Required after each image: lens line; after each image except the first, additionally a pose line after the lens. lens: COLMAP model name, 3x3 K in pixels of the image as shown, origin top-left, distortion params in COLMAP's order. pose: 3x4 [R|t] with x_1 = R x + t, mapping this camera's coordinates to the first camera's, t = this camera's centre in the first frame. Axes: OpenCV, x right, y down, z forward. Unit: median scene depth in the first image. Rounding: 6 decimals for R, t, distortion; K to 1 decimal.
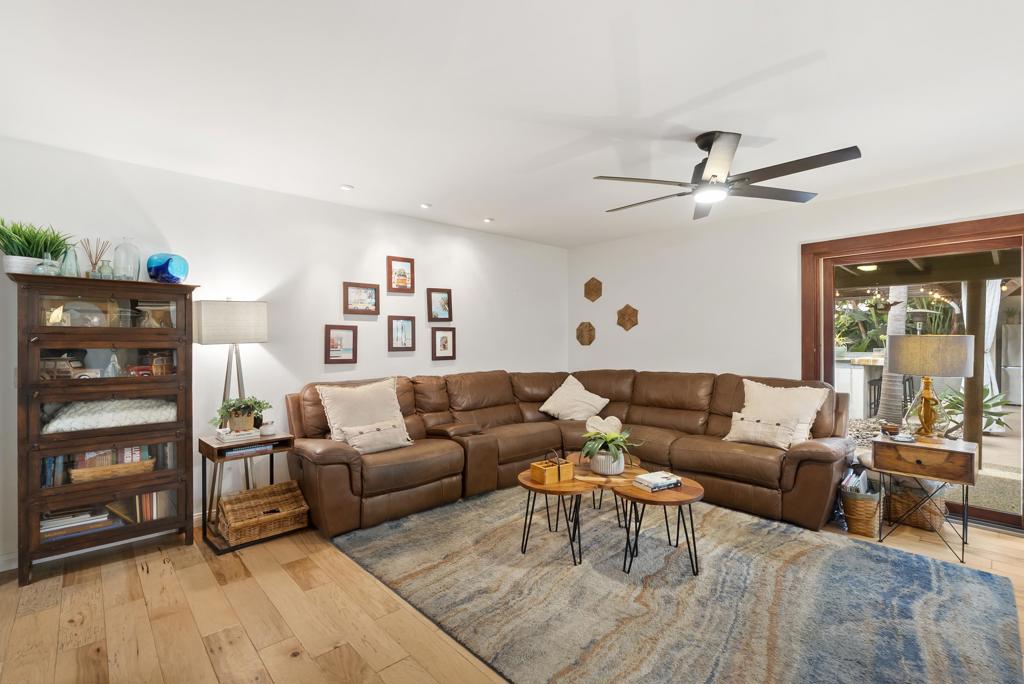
lens RADIAL K [[465.2, 0, 508.3], [0, 465.2, 342.1], [0, 0, 1]] dist [-0.004154, 0.000887]
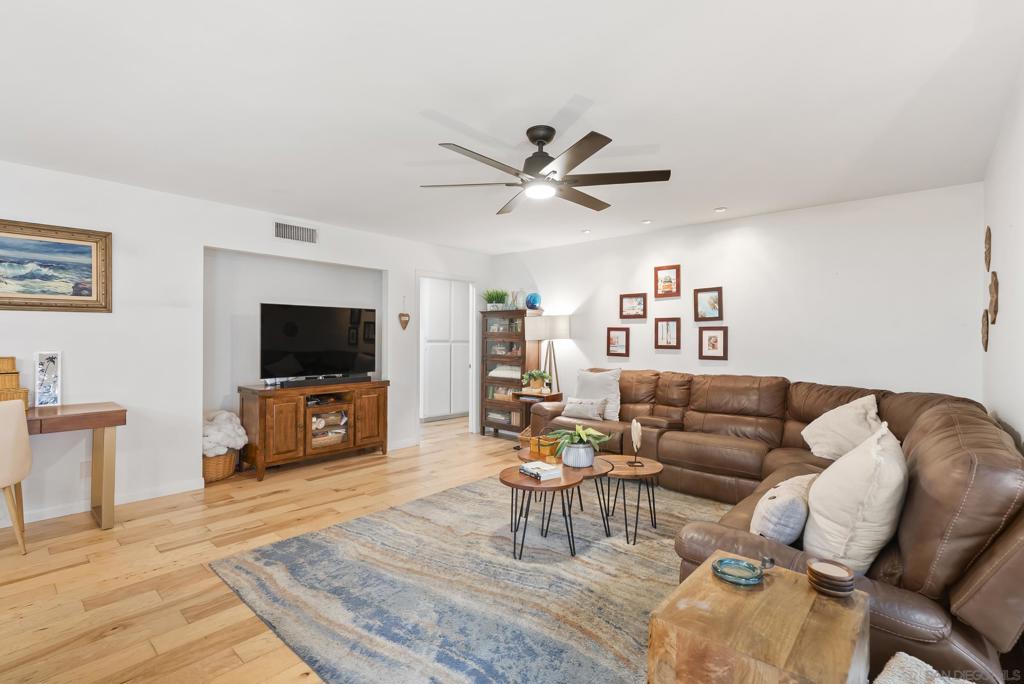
lens RADIAL K [[465.2, 0, 514.9], [0, 465.2, 339.6], [0, 0, 1]] dist [-0.004154, 0.000887]
pose [[0.113957, 0.007563, -0.993457, 0.906154], [-0.010459, 0.999925, 0.006413, -0.007050], [0.993431, 0.009659, 0.114028, 0.538309]]
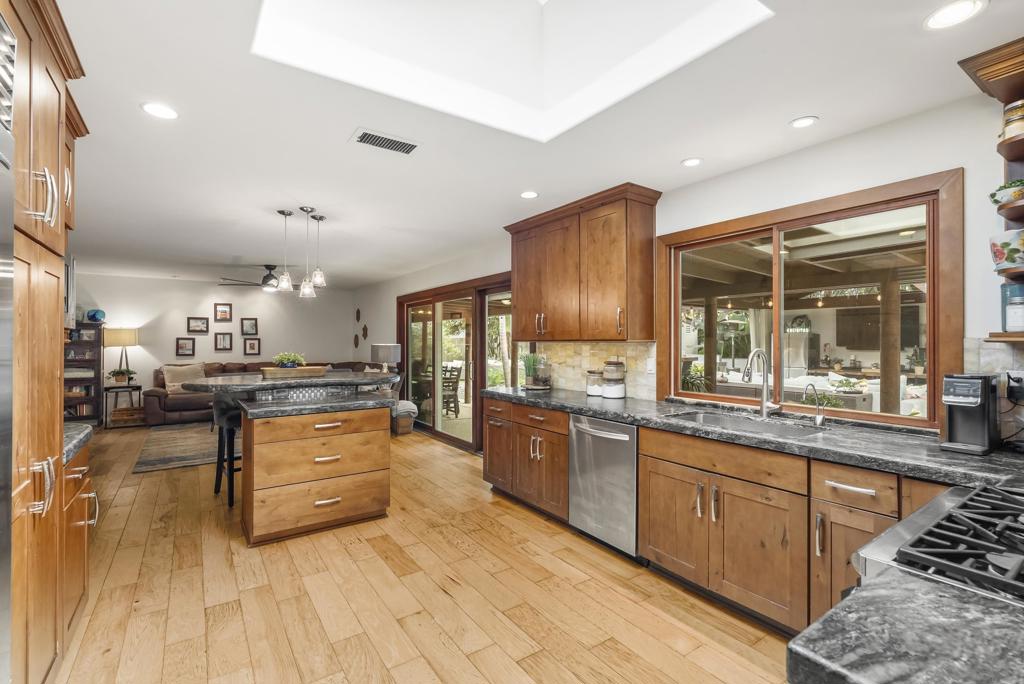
lens RADIAL K [[465.2, 0, 514.5], [0, 465.2, 341.3], [0, 0, 1]] dist [-0.004154, 0.000887]
pose [[0.990916, 0.000352, -0.134483, 1.361432], [-0.002120, 0.999913, -0.013001, 0.003996], [0.134467, 0.013168, 0.990831, -0.859796]]
